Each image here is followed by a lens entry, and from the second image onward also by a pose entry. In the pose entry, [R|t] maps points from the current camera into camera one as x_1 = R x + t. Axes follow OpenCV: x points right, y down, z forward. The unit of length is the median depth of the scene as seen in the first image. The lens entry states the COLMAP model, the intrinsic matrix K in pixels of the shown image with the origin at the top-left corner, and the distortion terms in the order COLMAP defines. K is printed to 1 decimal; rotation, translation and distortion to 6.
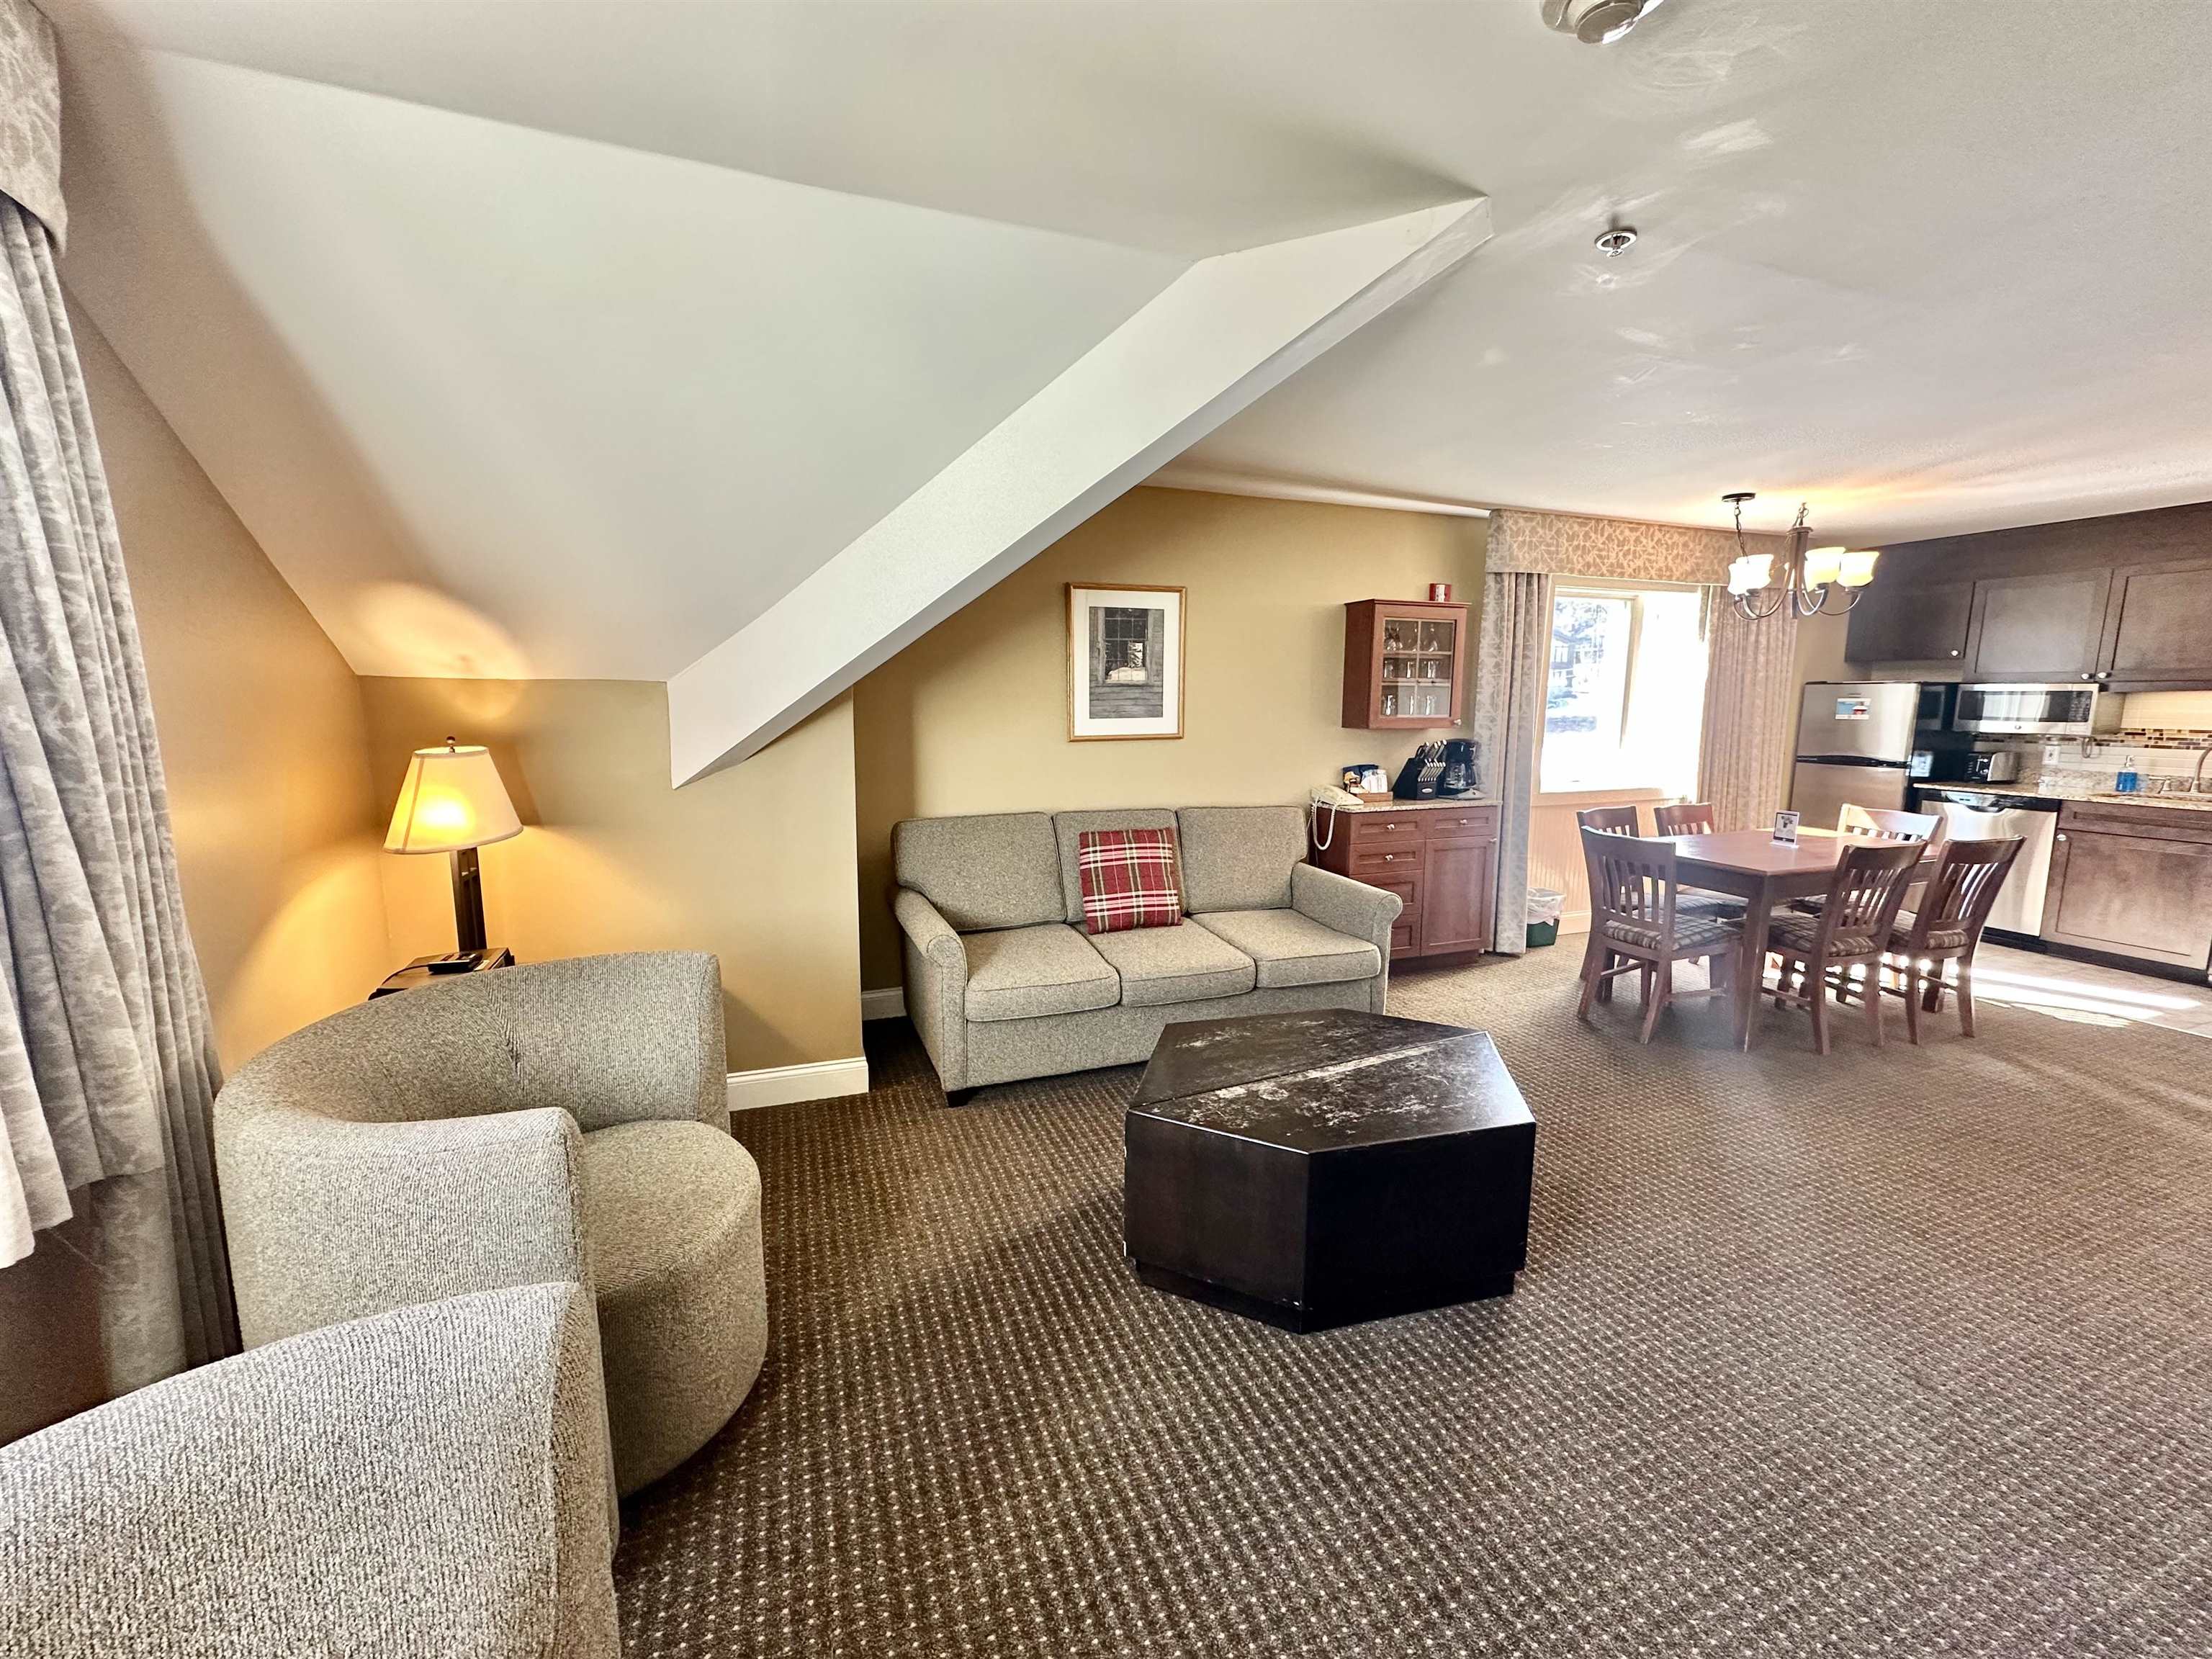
lens RADIAL K [[877.8, 0, 1104.7], [0, 877.8, 829.8], [0, 0, 1]] dist [-0.002713, 0.000985]
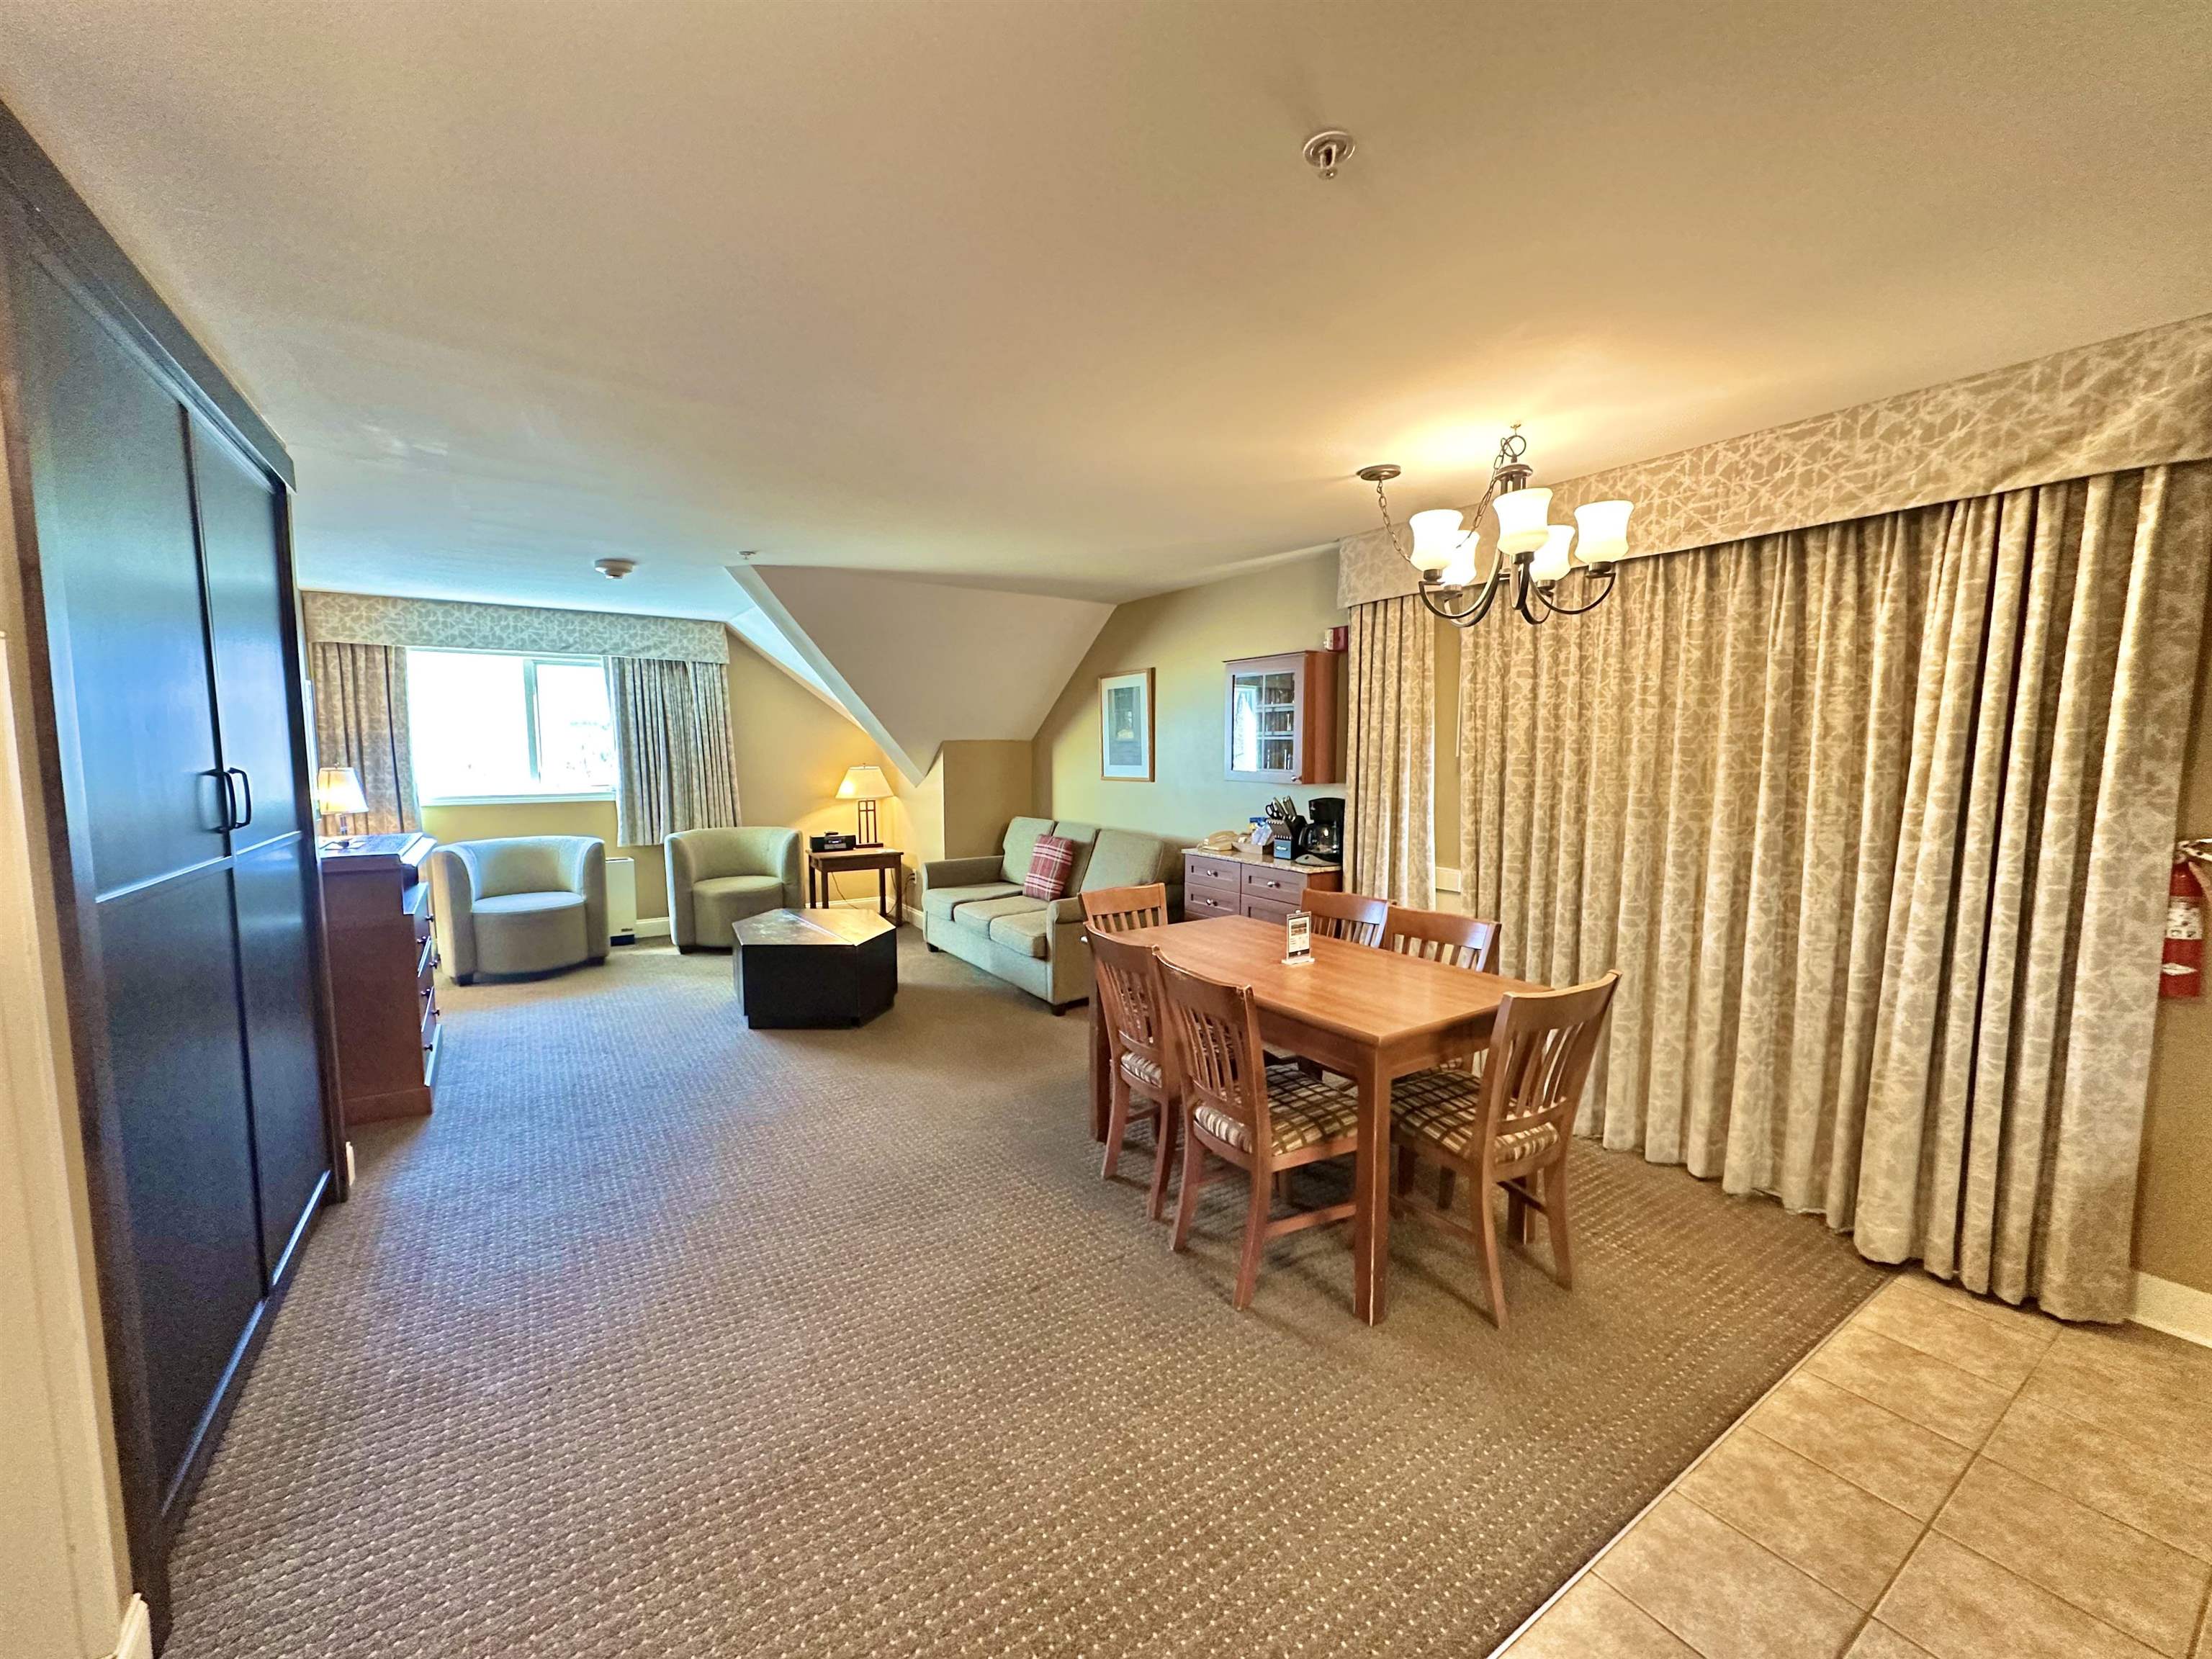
lens RADIAL K [[877.8, 0, 1104.8], [0, 877.8, 835.7], [0, 0, 1]] dist [-0.002713, 0.000985]
pose [[0.219474, 0.097106, -0.970774, 1.398313], [-0.144362, 0.987313, 0.066123, -0.104891], [0.964879, 0.125631, 0.230708, 0.665985]]
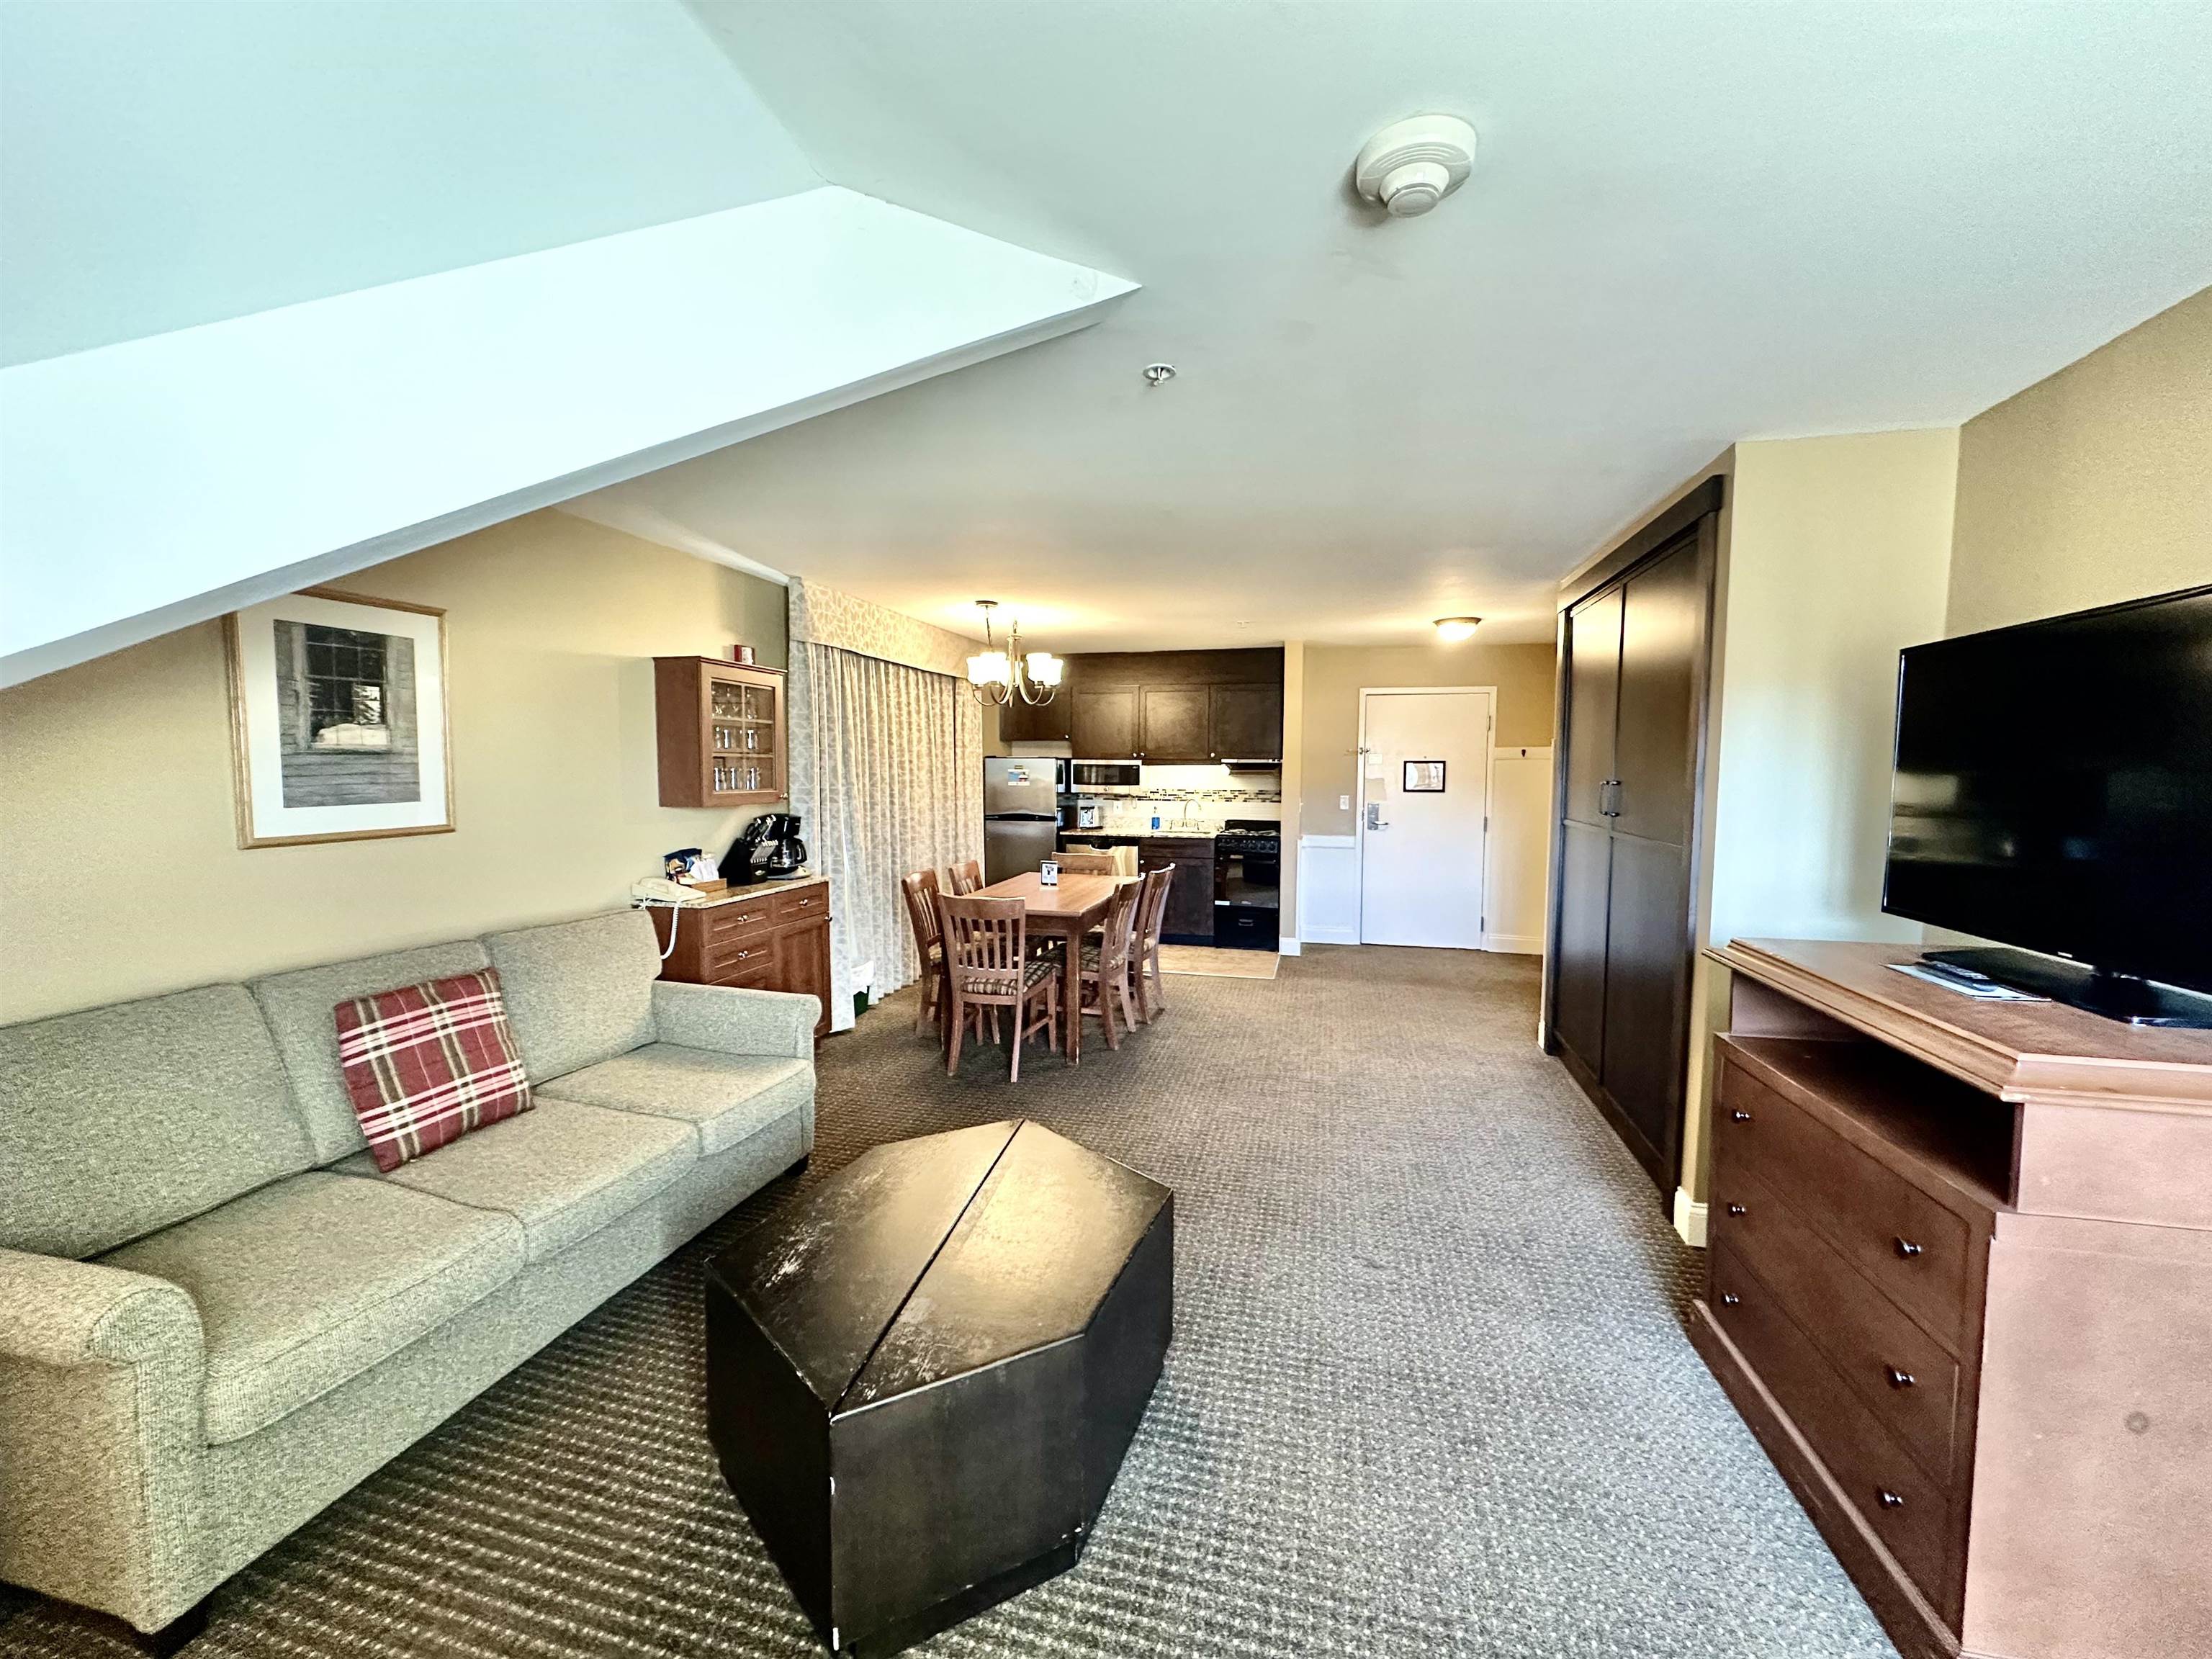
lens RADIAL K [[877.8, 0, 1106.0], [0, 877.8, 831.2], [0, 0, 1]] dist [-0.002713, 0.000985]
pose [[0.570221, -0.058769, 0.819387, -0.184199], [0.118191, 0.992930, -0.011035, -0.039449], [-0.812945, 0.103136, 0.573135, 0.216645]]
